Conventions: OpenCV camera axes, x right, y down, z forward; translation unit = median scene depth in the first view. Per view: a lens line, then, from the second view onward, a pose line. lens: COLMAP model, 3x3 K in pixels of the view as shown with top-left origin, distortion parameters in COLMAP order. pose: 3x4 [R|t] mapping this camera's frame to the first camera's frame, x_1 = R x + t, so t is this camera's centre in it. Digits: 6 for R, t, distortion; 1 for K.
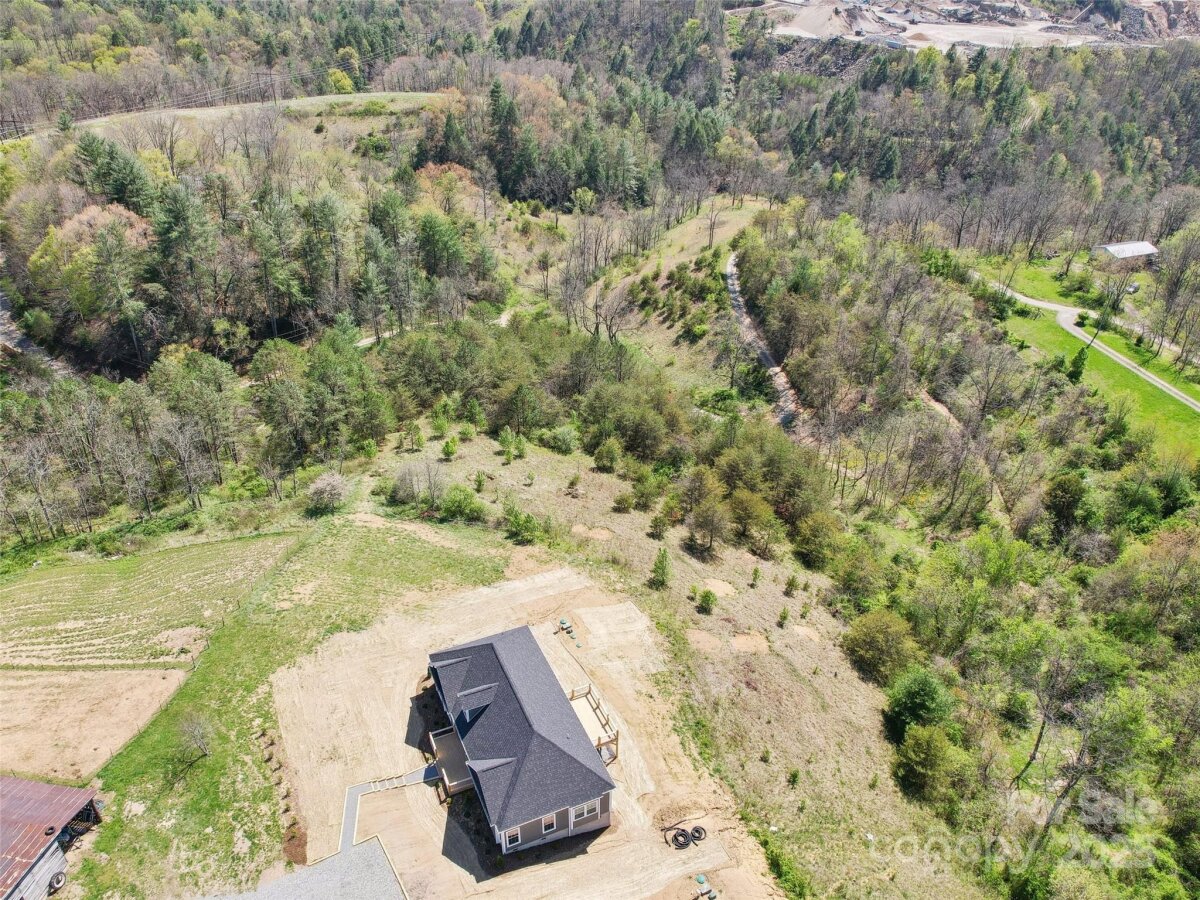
lens RADIAL K [[914.3, 0, 600.0], [0, 914.3, 450.0], [0, 0, 1]] dist [-0.061640, 0.059568]
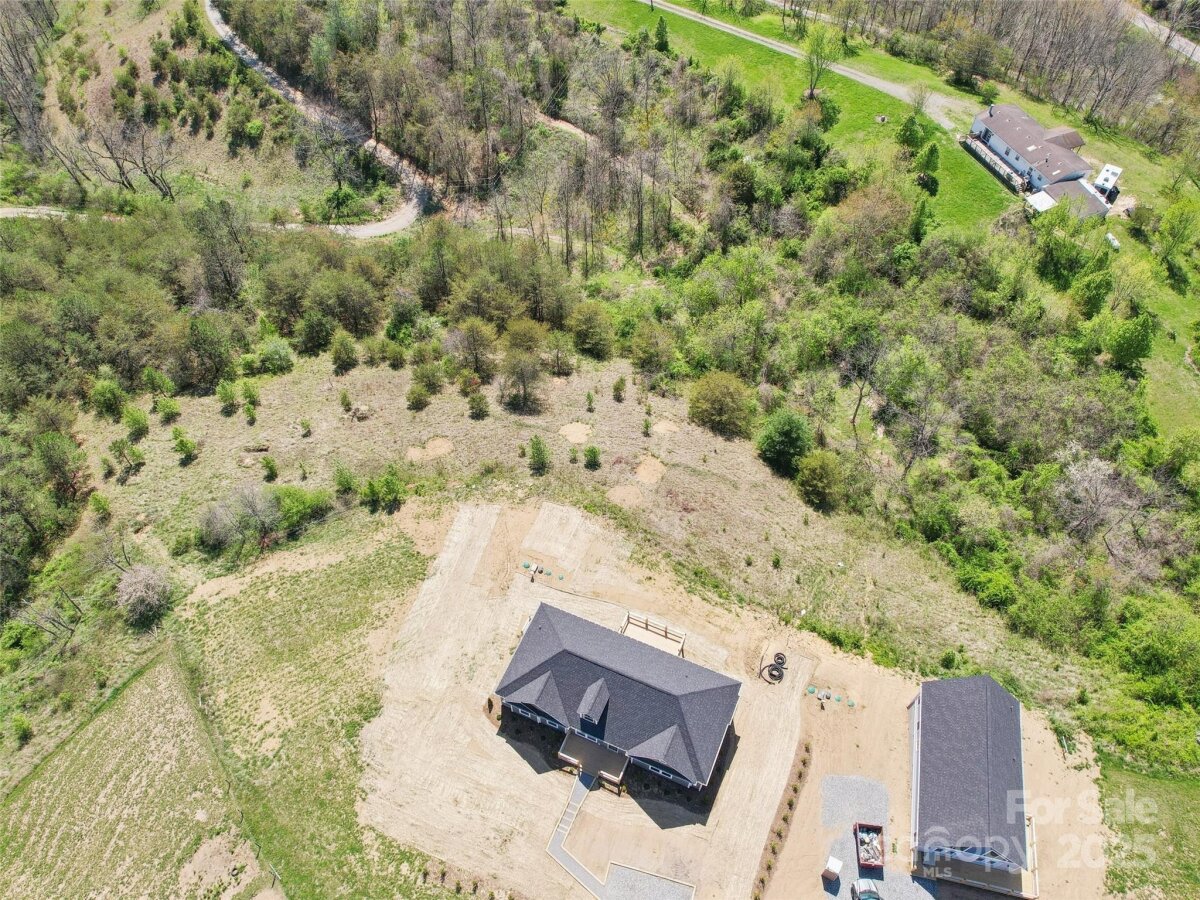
lens RADIAL K [[914.3, 0, 600.0], [0, 914.3, 450.0], [0, 0, 1]] dist [-0.061640, 0.059568]
pose [[0.731308, -0.551765, 0.400929, -0.256669], [0.348821, 0.807709, 0.475321, -0.294064], [-0.586099, -0.207754, 0.783151, 0.169417]]
